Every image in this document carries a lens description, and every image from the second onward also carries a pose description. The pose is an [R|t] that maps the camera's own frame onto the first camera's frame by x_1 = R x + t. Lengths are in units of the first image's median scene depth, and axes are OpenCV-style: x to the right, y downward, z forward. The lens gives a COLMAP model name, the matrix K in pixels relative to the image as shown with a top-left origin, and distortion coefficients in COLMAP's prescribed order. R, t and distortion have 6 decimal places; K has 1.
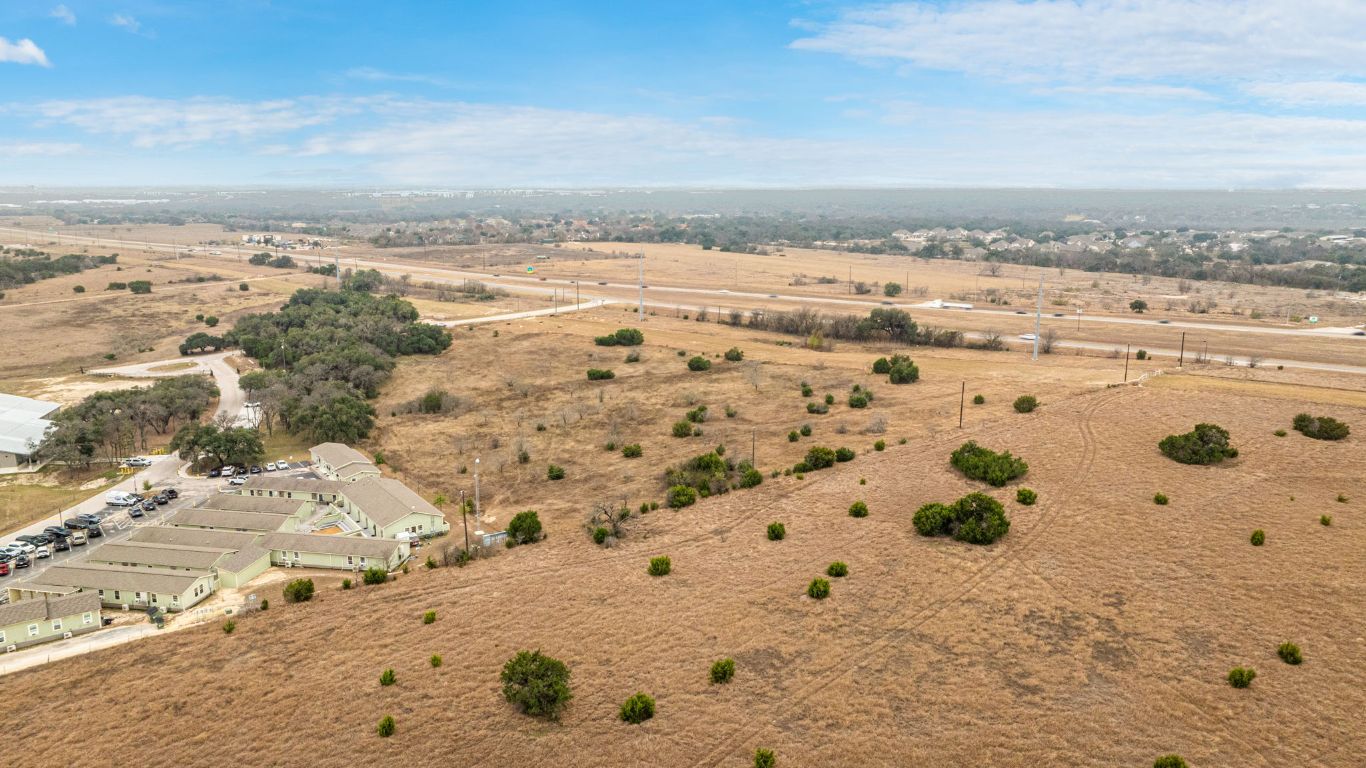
lens RADIAL K [[1047.5, 0, 683.0], [0, 1047.5, 384.0], [0, 0, 1]] dist [-0.037022, 0.039245]
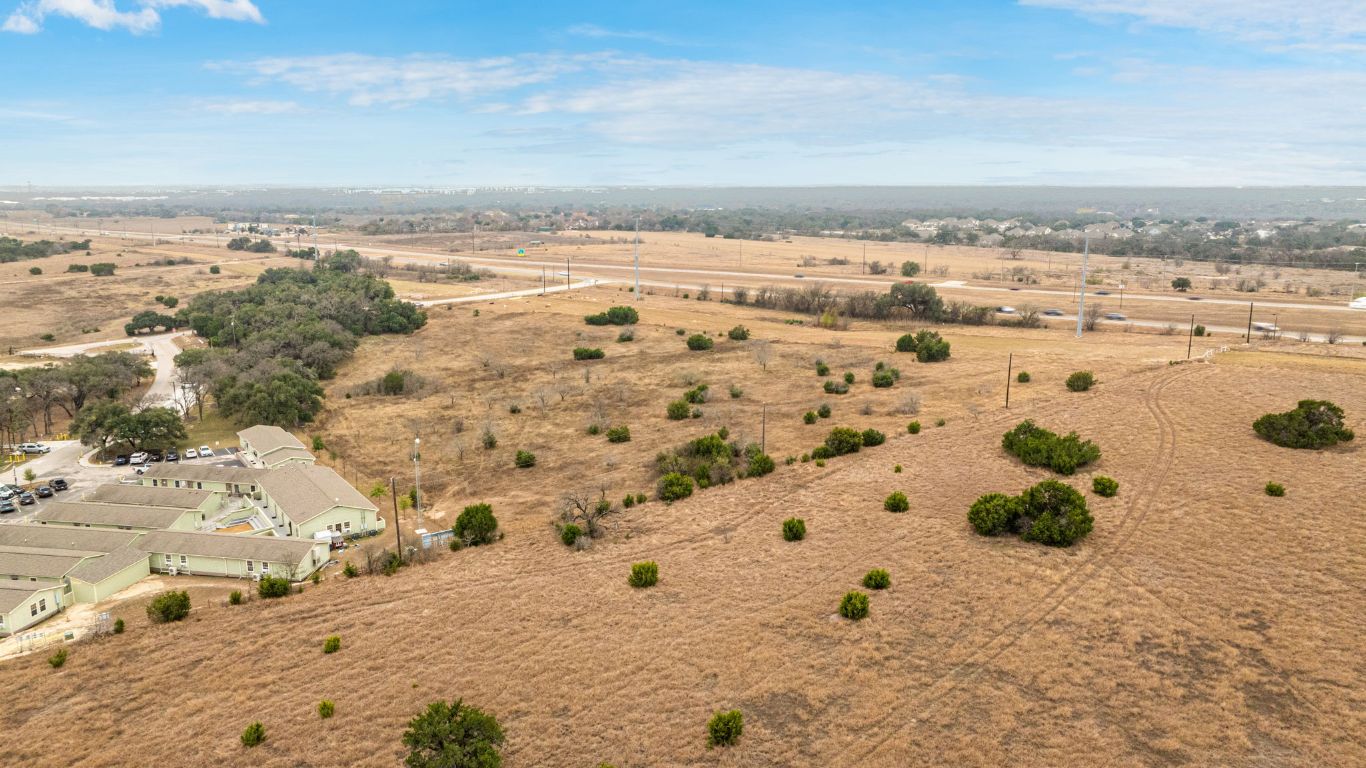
lens RADIAL K [[1032.1, 0, 683.0], [0, 1032.1, 384.0], [0, 0, 1]] dist [-0.050709, 0.075802]
pose [[0.999991, -0.000432, -0.004202, 0.006681], [0.000422, 0.999997, -0.002463, 0.025199], [0.004203, 0.002462, 0.999988, 0.170759]]
